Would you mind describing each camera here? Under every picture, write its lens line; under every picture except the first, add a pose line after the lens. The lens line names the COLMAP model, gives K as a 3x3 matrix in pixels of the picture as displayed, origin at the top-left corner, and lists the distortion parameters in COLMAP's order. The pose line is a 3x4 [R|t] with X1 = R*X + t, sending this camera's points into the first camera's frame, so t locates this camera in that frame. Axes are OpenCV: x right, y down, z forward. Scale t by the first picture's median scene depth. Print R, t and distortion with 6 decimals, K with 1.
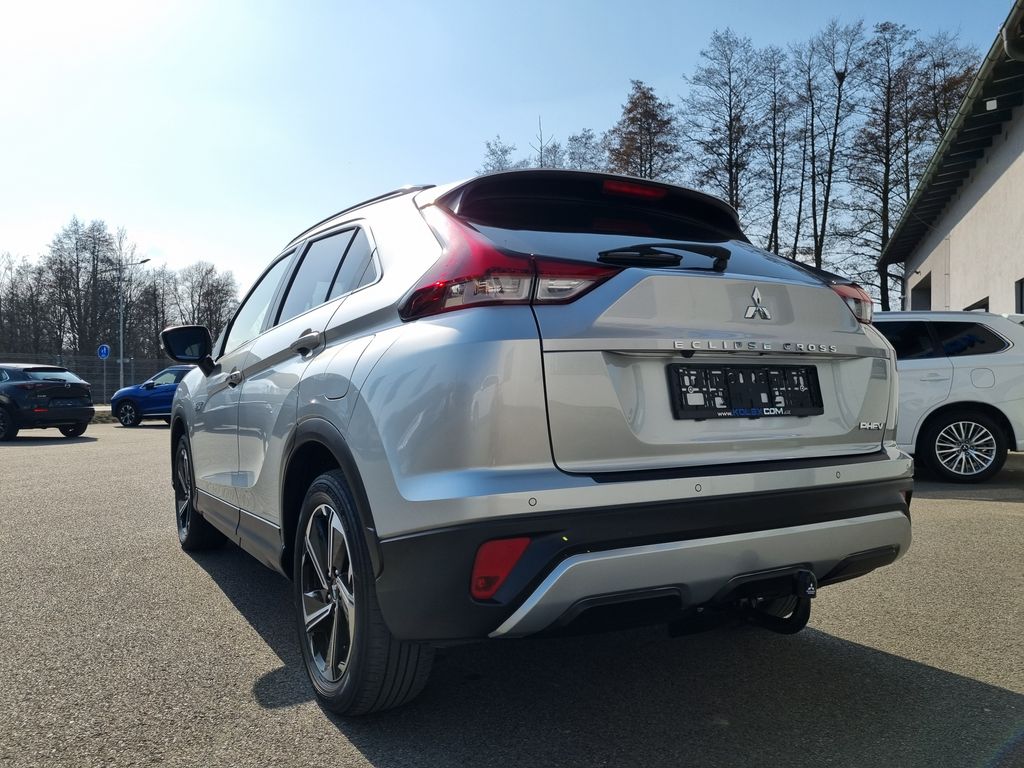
lens RADIAL K [[767.3, 0, 512.0], [0, 767.3, 384.0], [0, 0, 1]] dist [0.032564, -0.036481]
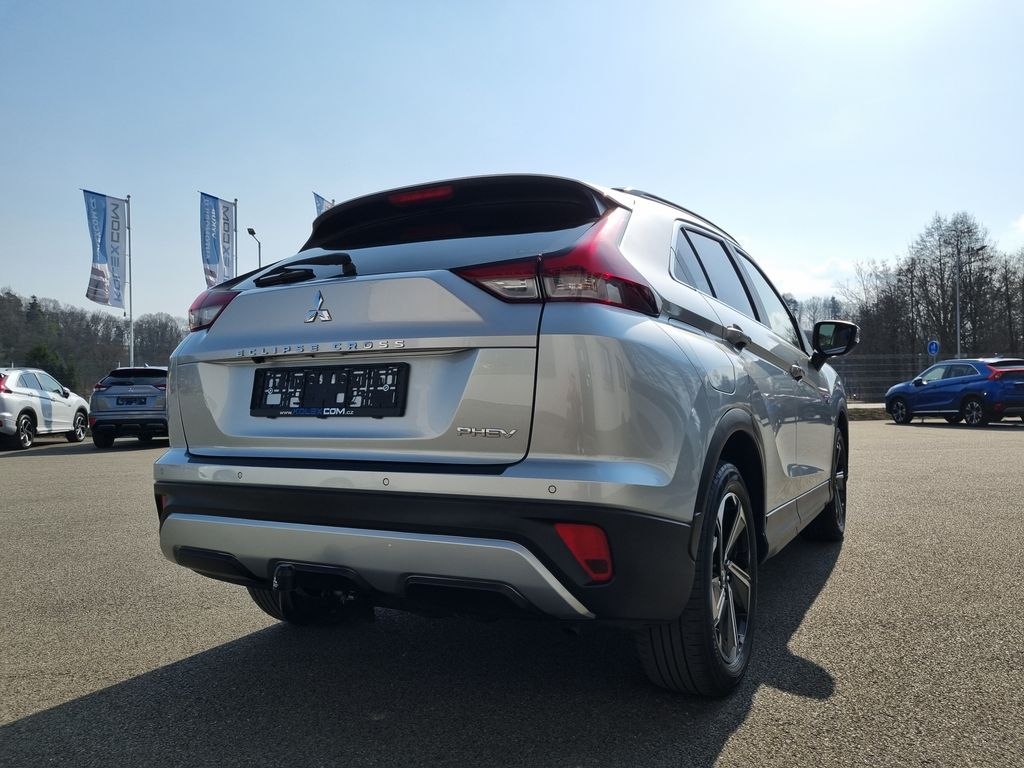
lens RADIAL K [[778.8, 0, 512.0], [0, 778.8, 384.0], [0, 0, 1]] dist [0.008619, 0.000579]
pose [[0.521318, -0.014595, -0.853238, 1.327774], [0.018300, 0.999815, -0.005921, 0.009975], [0.853166, -0.012527, 0.521488, 0.664447]]
